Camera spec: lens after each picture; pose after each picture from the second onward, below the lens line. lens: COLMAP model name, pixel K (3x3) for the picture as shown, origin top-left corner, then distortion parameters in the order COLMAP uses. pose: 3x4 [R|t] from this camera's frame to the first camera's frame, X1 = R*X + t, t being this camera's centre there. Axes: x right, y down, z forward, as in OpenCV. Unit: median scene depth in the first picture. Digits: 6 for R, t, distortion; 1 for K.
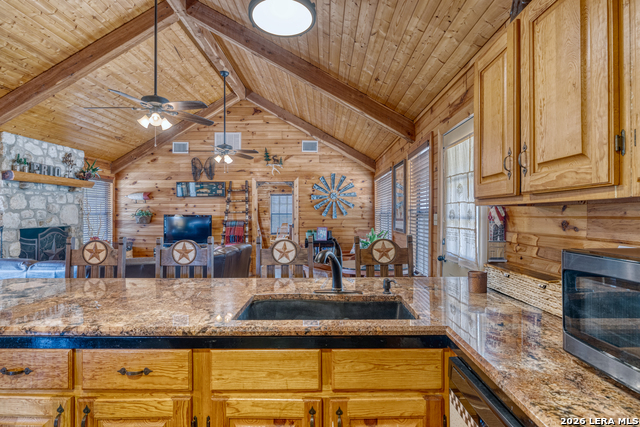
lens RADIAL K [[343.0, 0, 321.7], [0, 343.0, 210.2], [0, 0, 1]] dist [-0.001598, -0.000955]
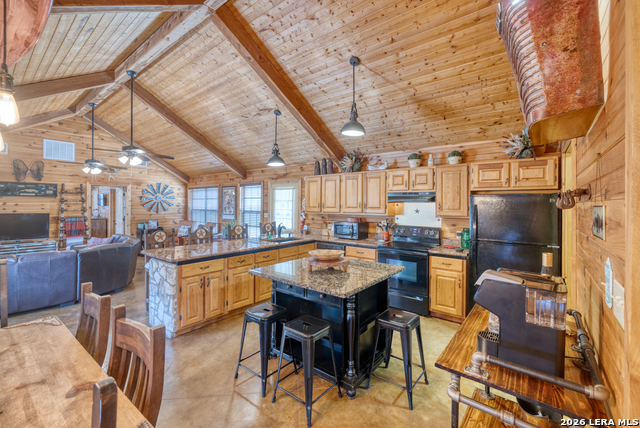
lens RADIAL K [[273.3, 0, 320.2], [0, 273.3, 203.7], [0, 0, 1]] dist [0.003640, -0.000850]
pose [[0.599674, 0.005795, 0.800224, -0.493940], [-0.014758, 0.999884, 0.003818, -0.032683], [-0.800109, -0.014100, 0.599689, -0.260557]]
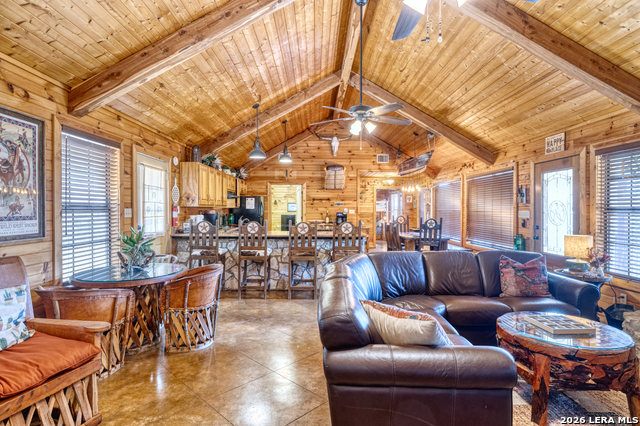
lens RADIAL K [[343.0, 0, 317.6], [0, 343.0, 210.9], [0, 0, 1]] dist [-0.001598, -0.000955]
pose [[-0.999073, -0.000894, -0.043033, -0.148692], [-0.000565, 0.999970, -0.007661, 0.013931], [0.043038, -0.007630, -0.999044, 1.044555]]
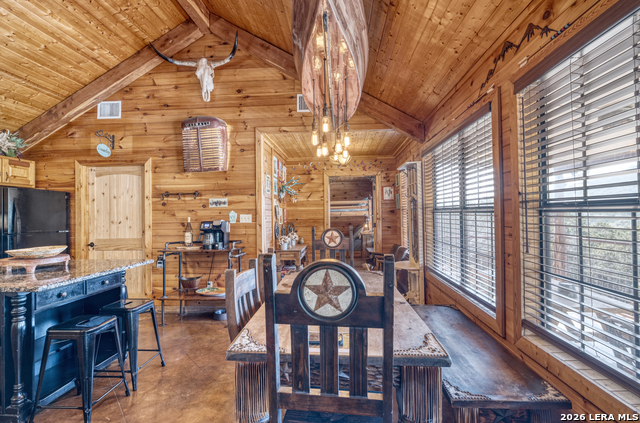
lens RADIAL K [[307.5, 0, 322.1], [0, 307.5, 208.9], [0, 0, 1]] dist [-0.013386, 0.001934]
pose [[-0.999139, 0.017665, 0.037527, -0.498910], [0.016559, 0.999425, -0.029575, 0.007342], [-0.038028, -0.028929, -0.998858, 0.269774]]
